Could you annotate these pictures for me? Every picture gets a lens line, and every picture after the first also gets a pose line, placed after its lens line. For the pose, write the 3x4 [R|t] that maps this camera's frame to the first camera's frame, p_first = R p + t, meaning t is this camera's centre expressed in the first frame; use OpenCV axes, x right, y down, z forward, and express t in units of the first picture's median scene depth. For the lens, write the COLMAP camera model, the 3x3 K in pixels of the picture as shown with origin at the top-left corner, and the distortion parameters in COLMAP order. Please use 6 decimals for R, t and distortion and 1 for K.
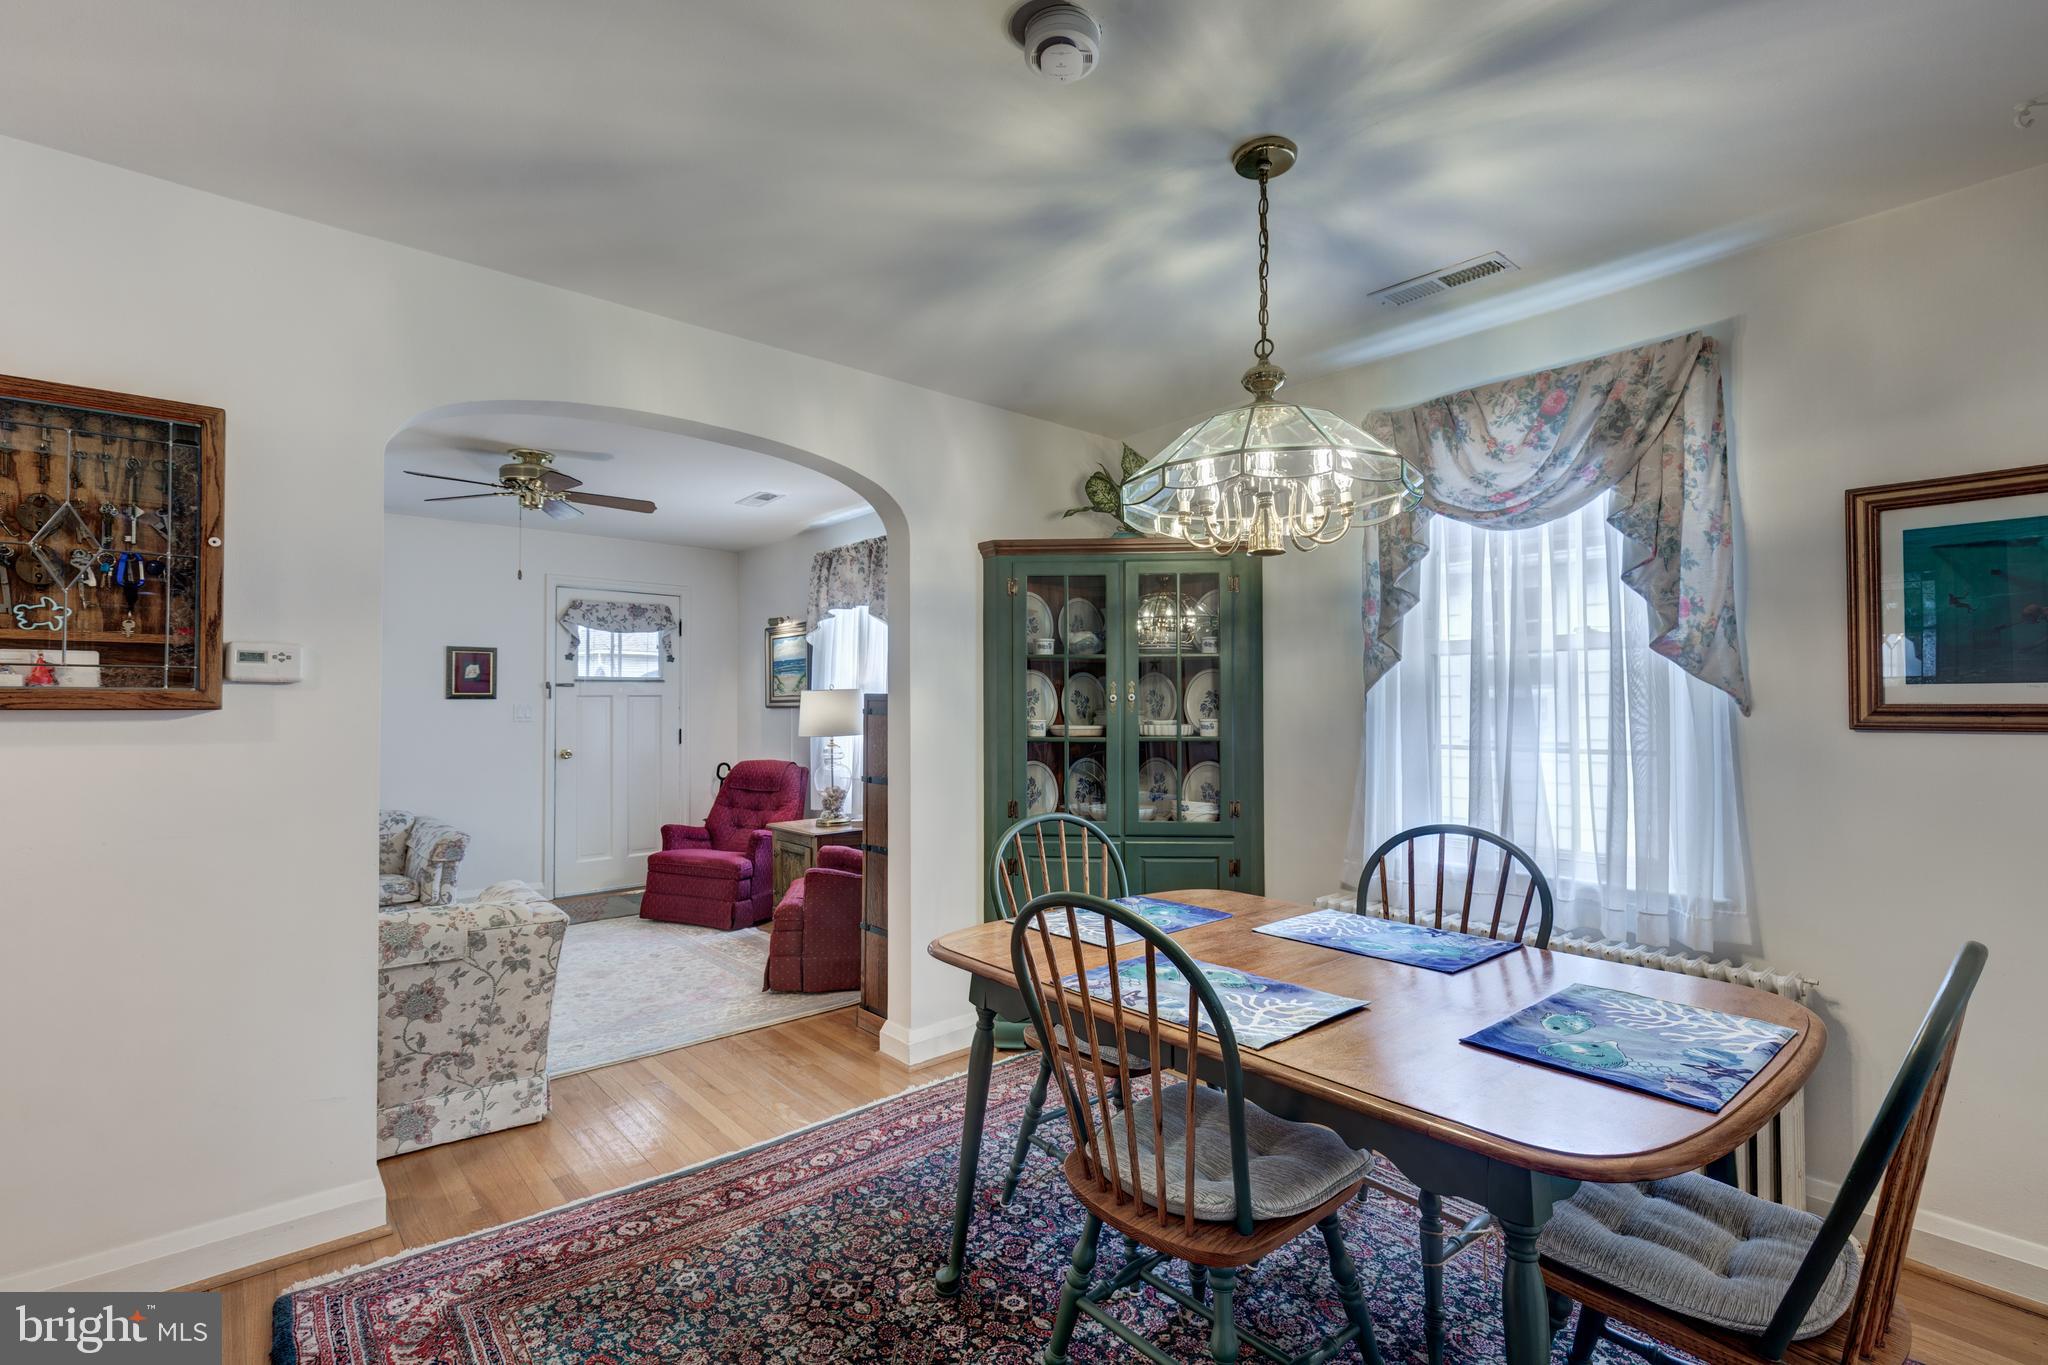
lens RADIAL K [[929.5, 0, 1016.1], [0, 929.5, 686.7], [0, 0, 1]] dist [0.011847, -0.000052]
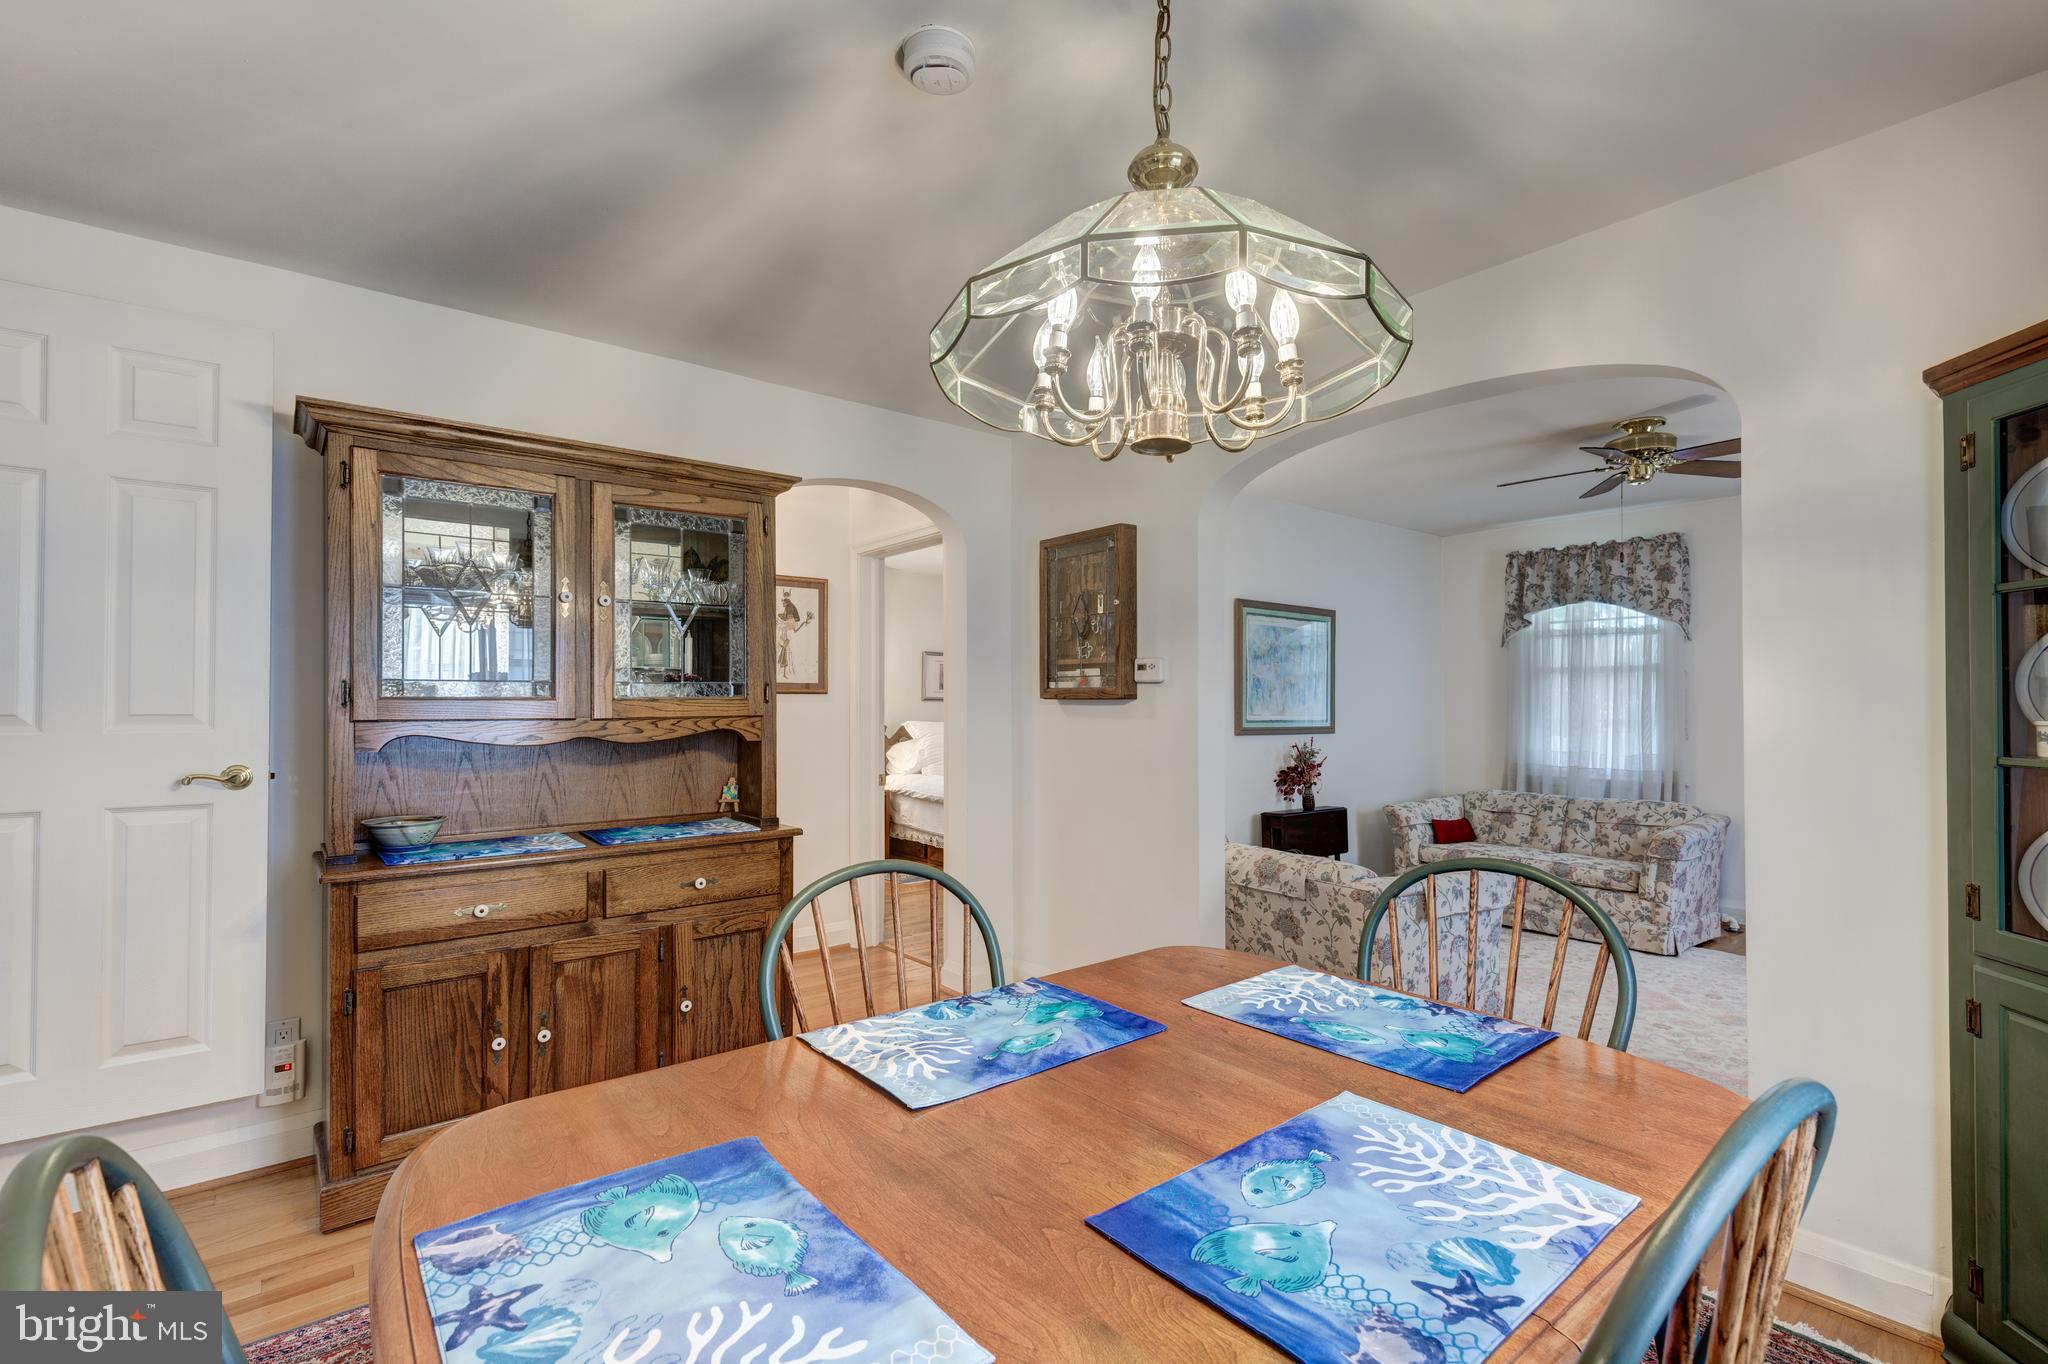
lens RADIAL K [[934.6, 0, 1045.2], [0, 934.6, 689.0], [0, 0, 1]] dist [-0.001487, -0.000134]
pose [[-0.014701, -0.016209, -0.999761, 0.663679], [0.022894, 0.999601, -0.016543, 0.023382], [0.999630, -0.023132, -0.014324, 0.682305]]
